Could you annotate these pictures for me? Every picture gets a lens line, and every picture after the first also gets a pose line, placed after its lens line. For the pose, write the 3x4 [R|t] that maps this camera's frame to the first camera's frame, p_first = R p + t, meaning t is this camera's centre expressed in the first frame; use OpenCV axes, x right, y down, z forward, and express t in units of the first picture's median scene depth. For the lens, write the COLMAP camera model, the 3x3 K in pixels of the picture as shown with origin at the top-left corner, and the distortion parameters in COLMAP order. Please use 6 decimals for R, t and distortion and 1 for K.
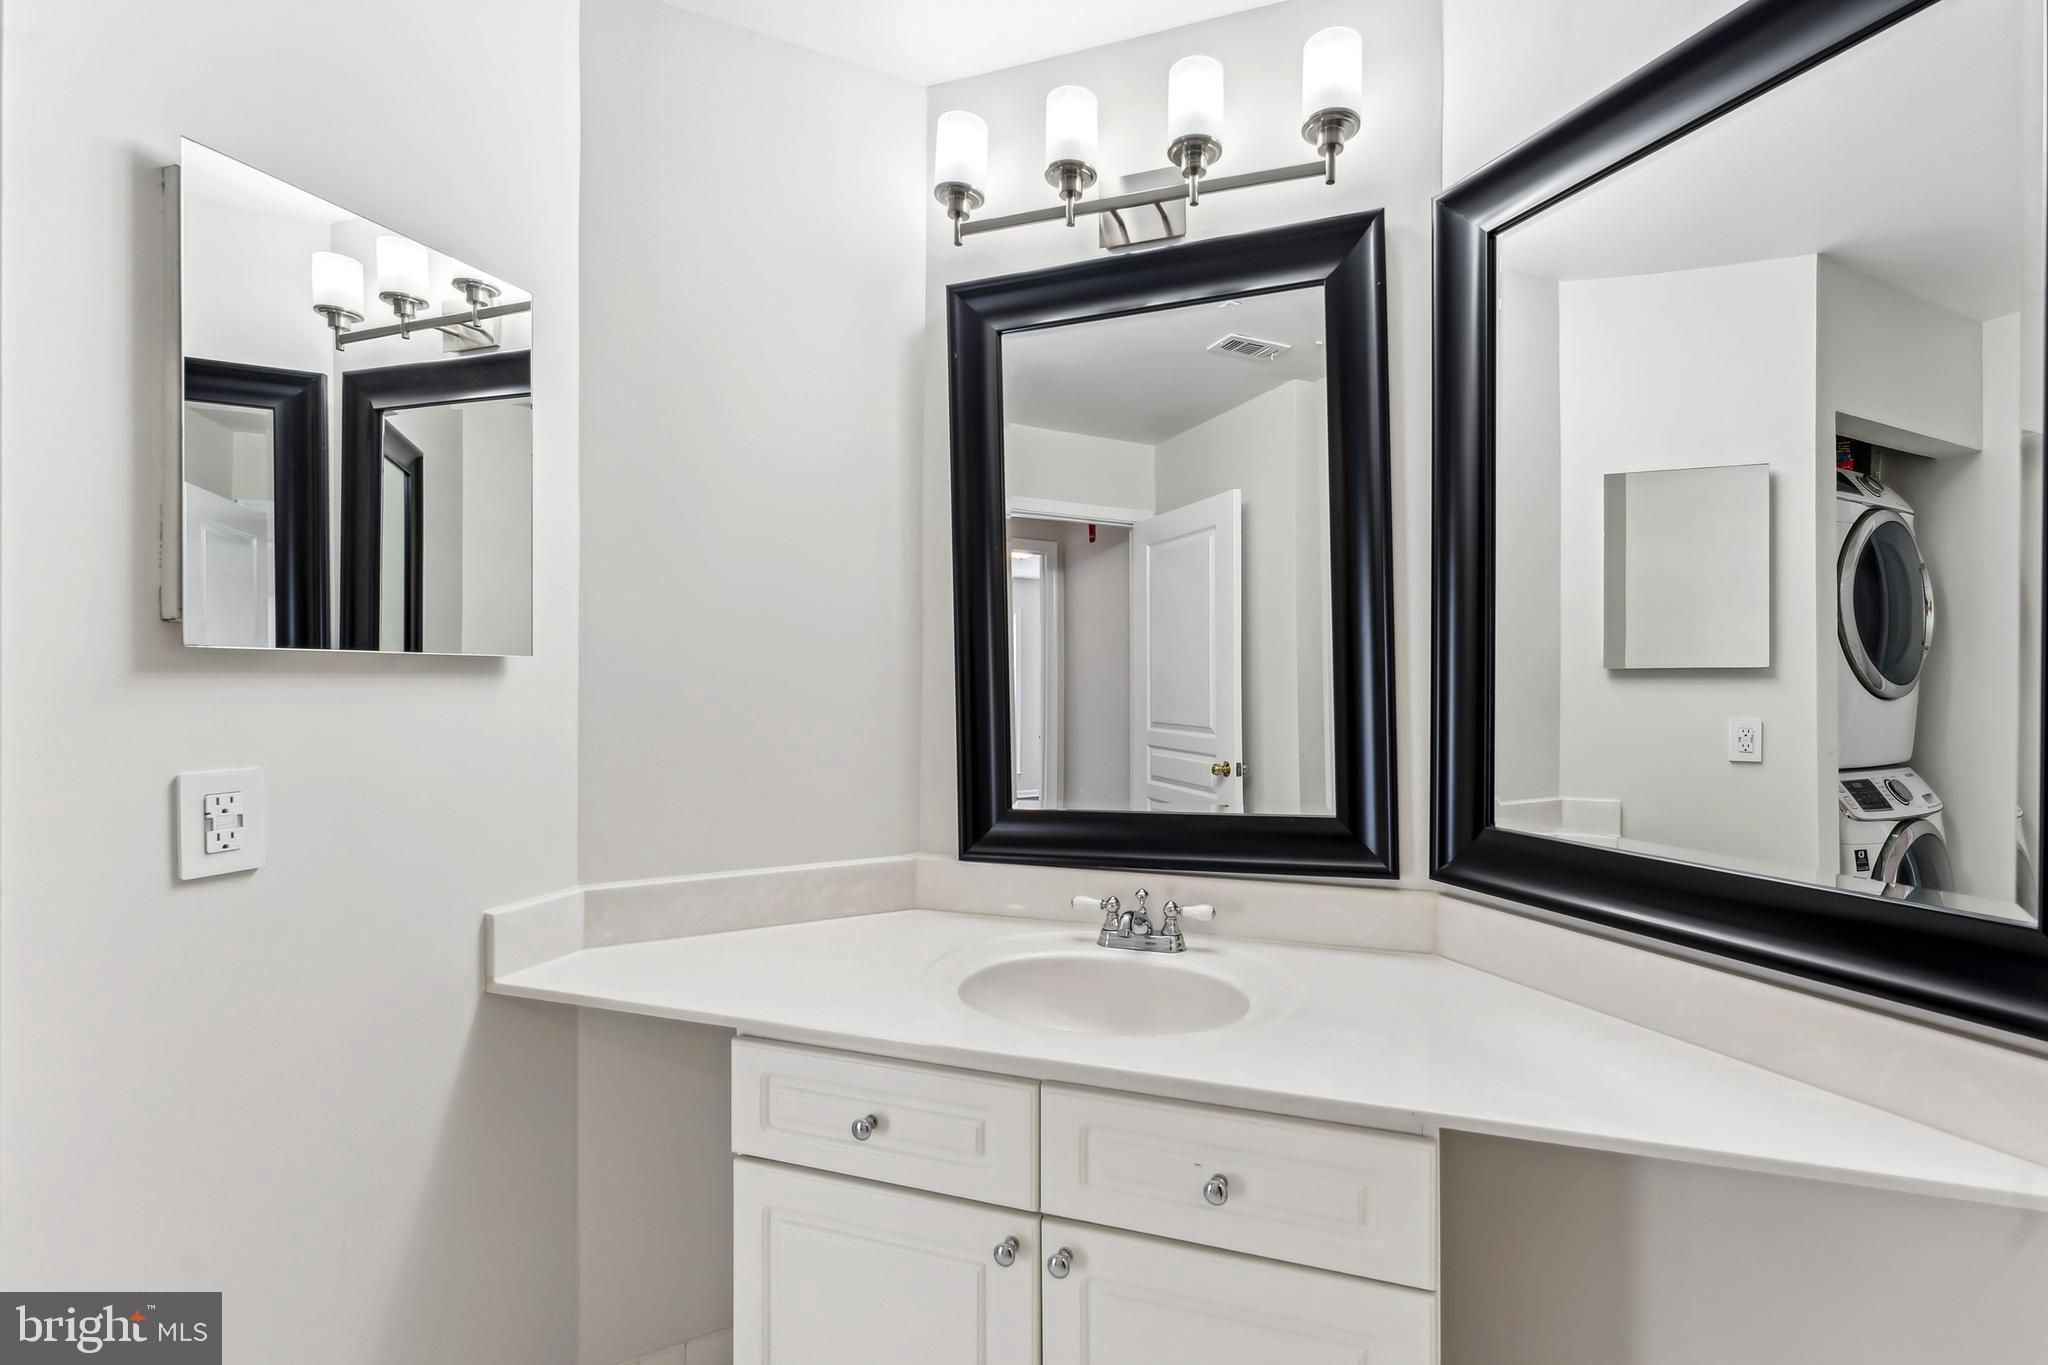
lens RADIAL K [[839.2, 0, 1024.2], [0, 839.2, 674.3], [0, 0, 1]] dist [0.001186, 0.001847]
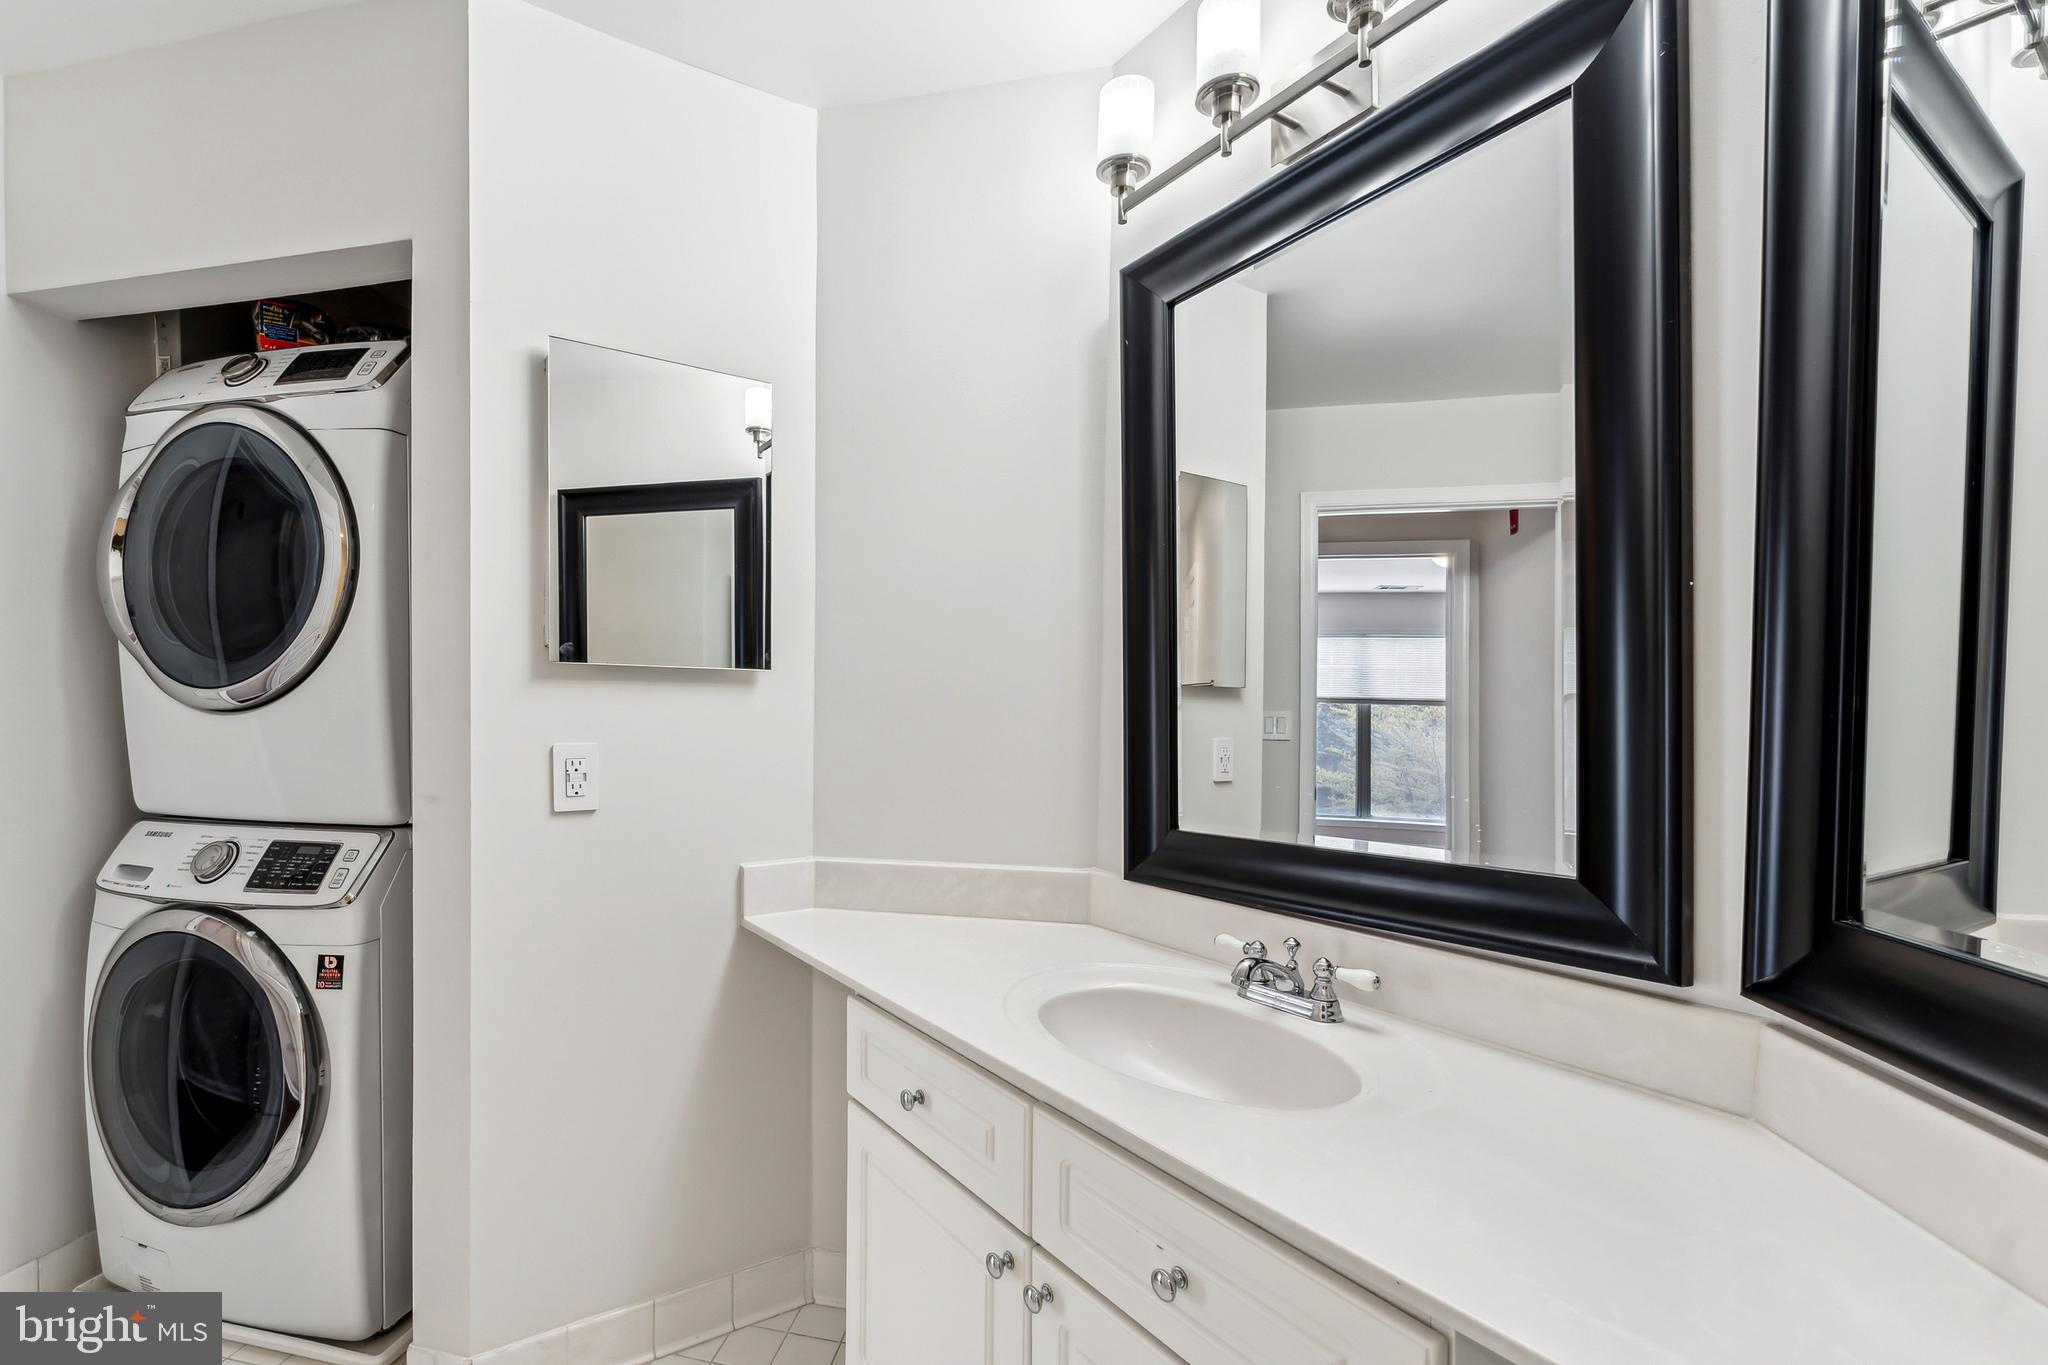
lens RADIAL K [[839.2, 0, 985.1], [0, 839.2, 730.5], [0, 0, 1]] dist [0.001186, 0.001847]
pose [[0.795434, 0.017046, -0.605800, 0.400792], [-0.006924, 0.999795, 0.019042, 0.039729], [0.606000, -0.010952, 0.795389, 0.166792]]
